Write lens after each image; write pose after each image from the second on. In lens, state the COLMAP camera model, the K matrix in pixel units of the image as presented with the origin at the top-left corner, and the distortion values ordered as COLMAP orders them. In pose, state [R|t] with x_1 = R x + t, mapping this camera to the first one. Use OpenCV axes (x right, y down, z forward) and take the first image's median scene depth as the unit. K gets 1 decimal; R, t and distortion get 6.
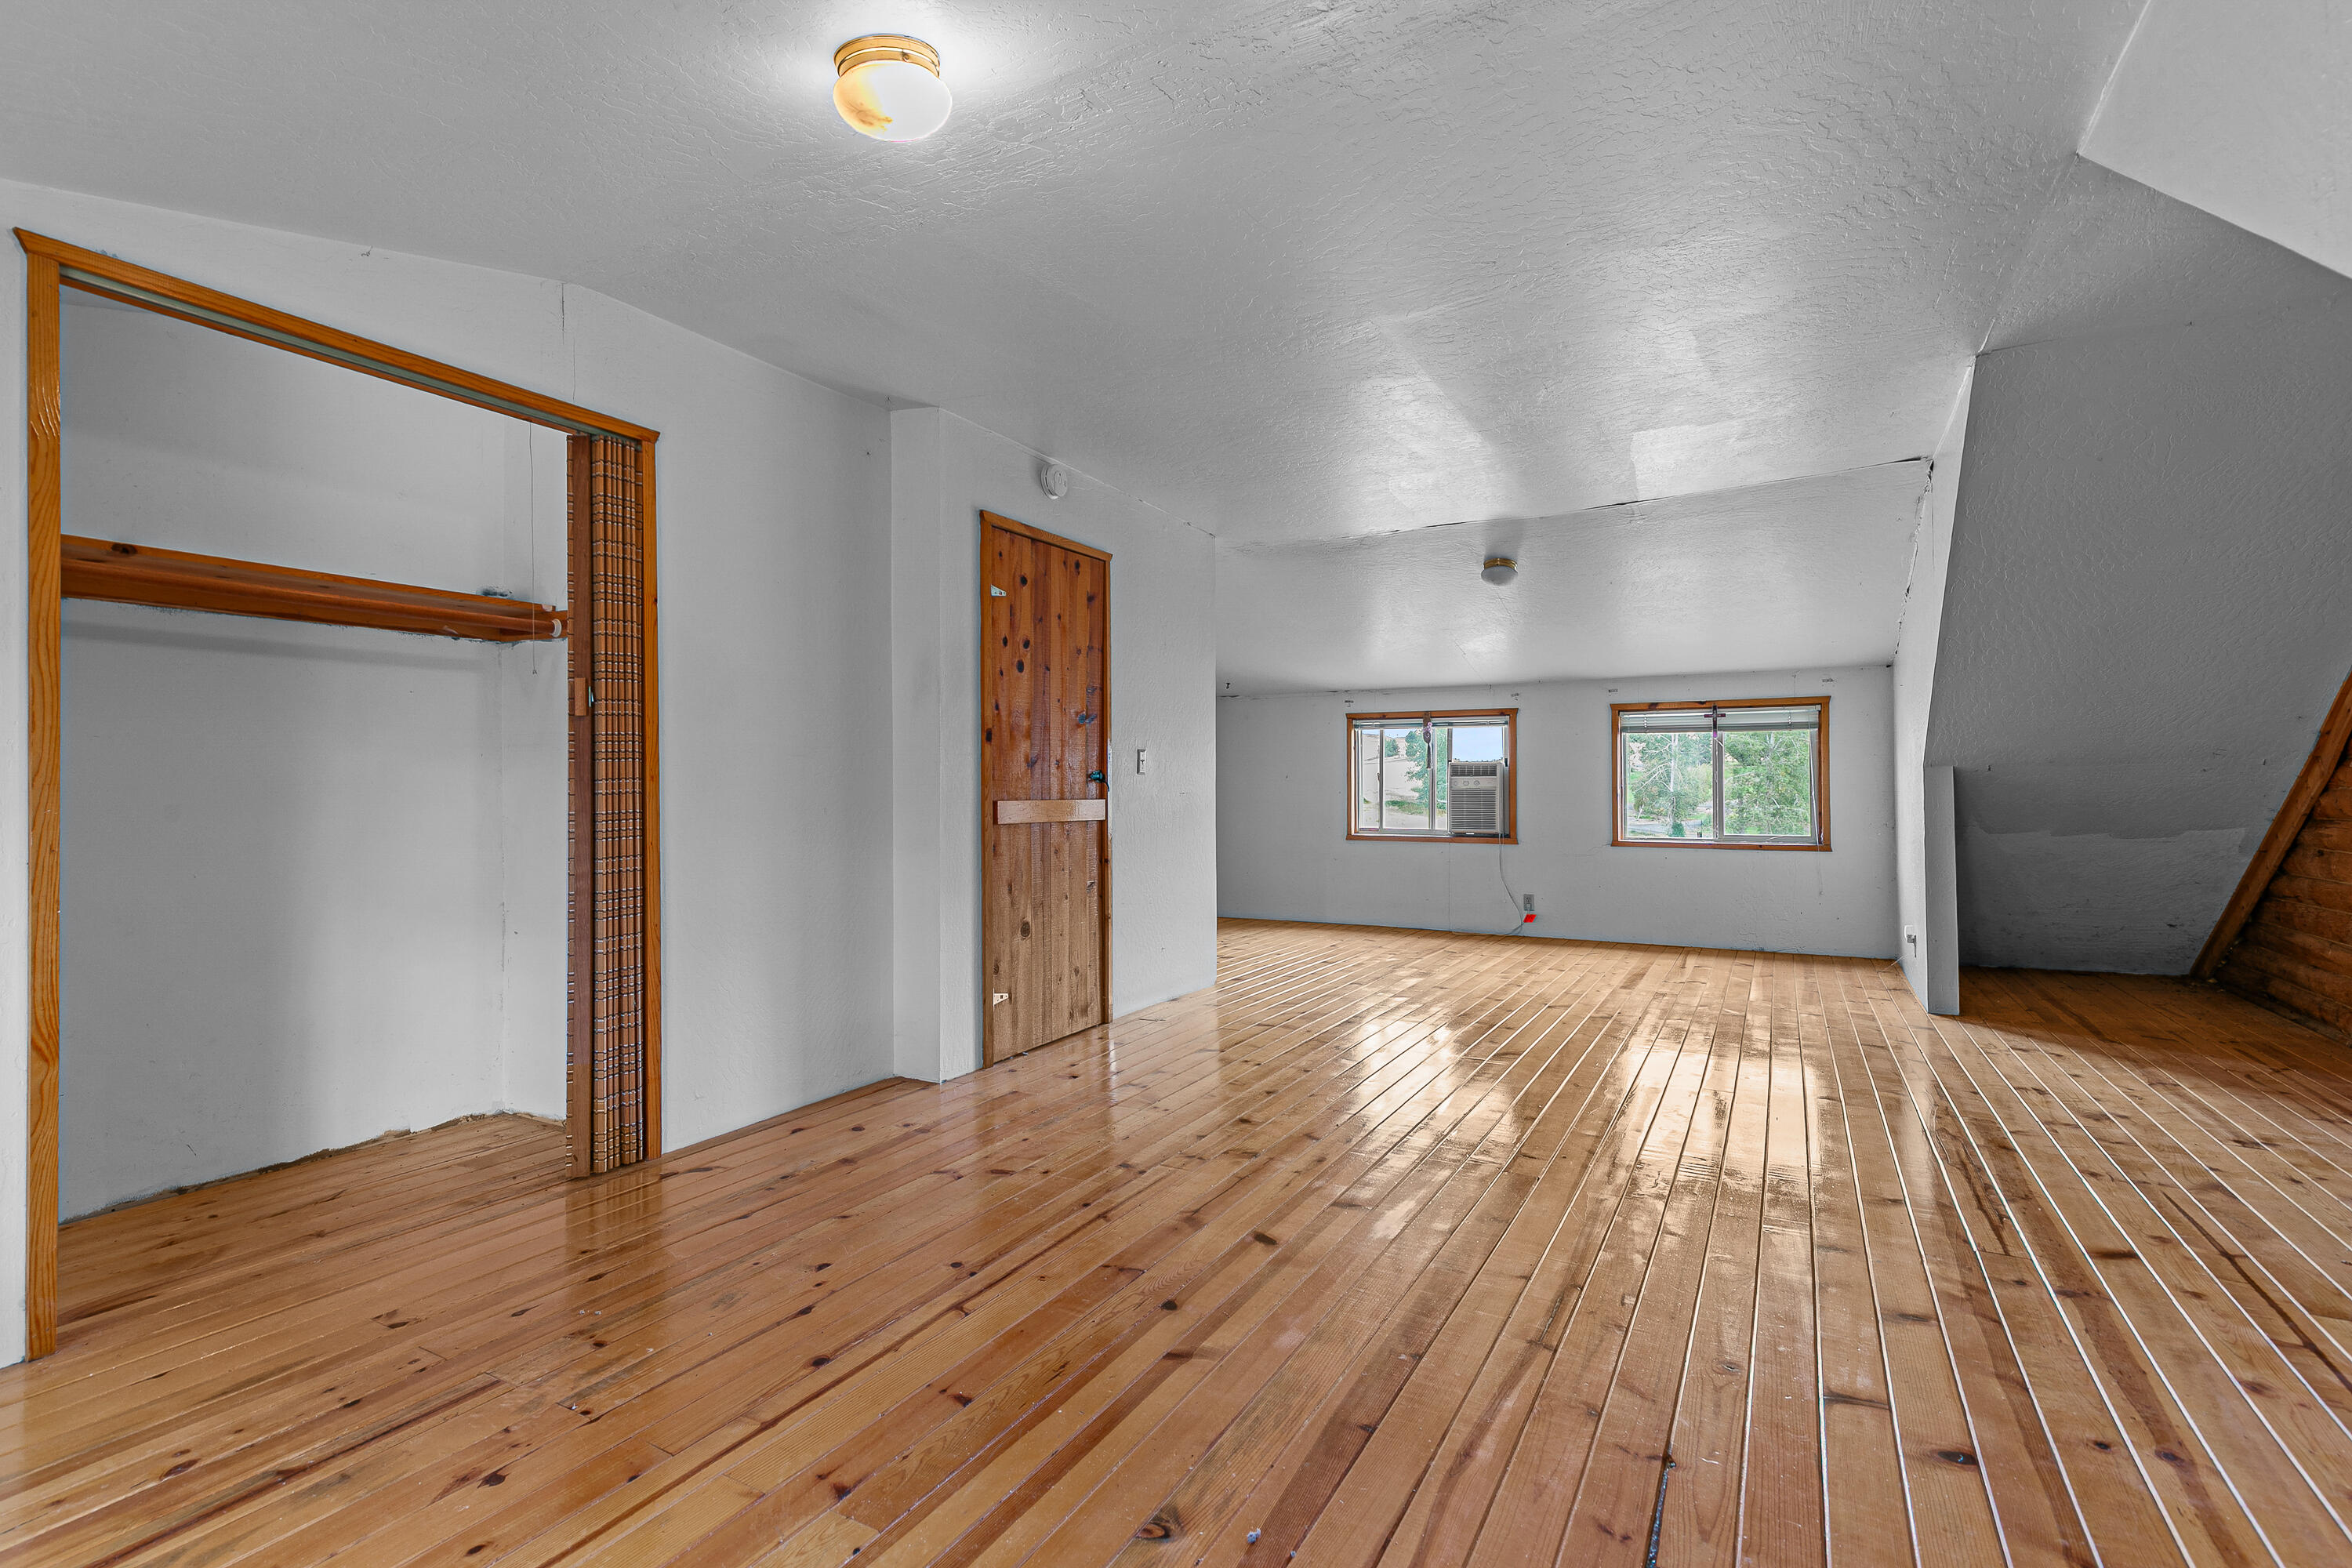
lens RADIAL K [[1064.5, 0, 1184.7], [0, 1064.5, 794.1], [0, 0, 1]] dist [0.000649, 0.000058]
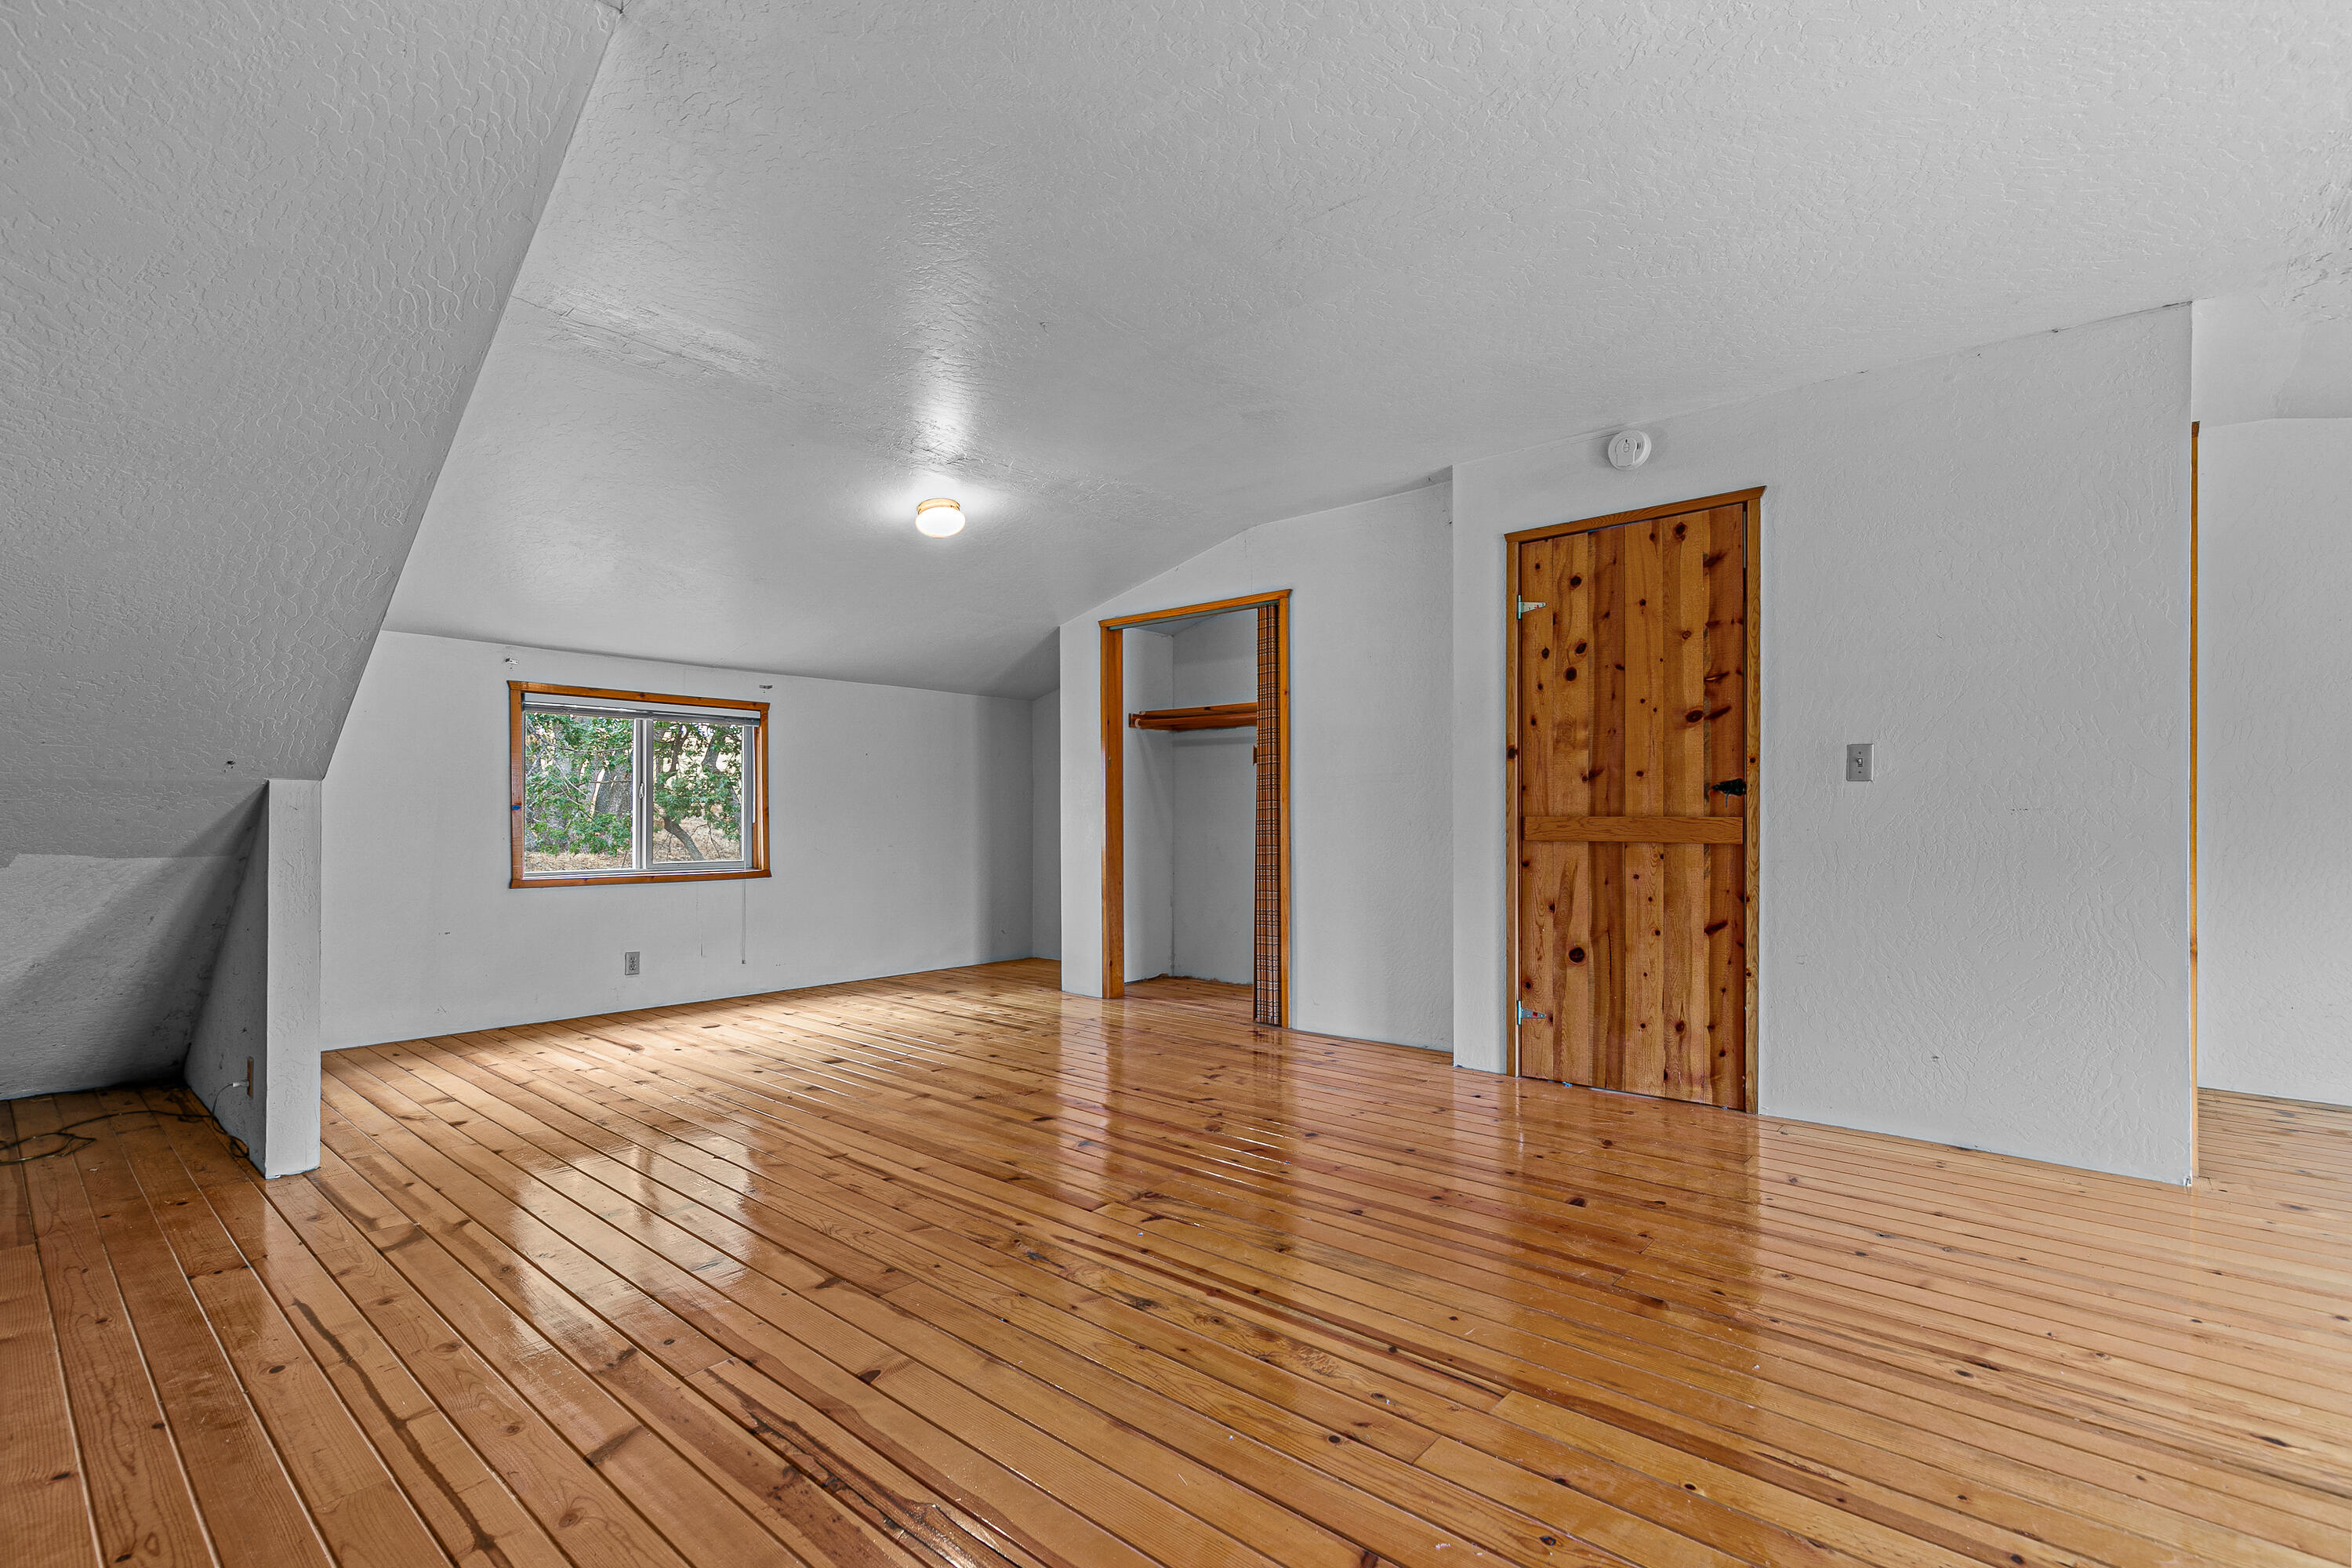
lens RADIAL K [[1064.5, 0, 1184.7], [0, 1064.5, 794.1], [0, 0, 1]] dist [0.000649, 0.000058]
pose [[-0.194610, -0.008233, -0.980846, 0.836638], [0.002842, 0.999956, -0.008958, -0.005506], [0.980877, -0.004531, -0.194578, 0.844201]]
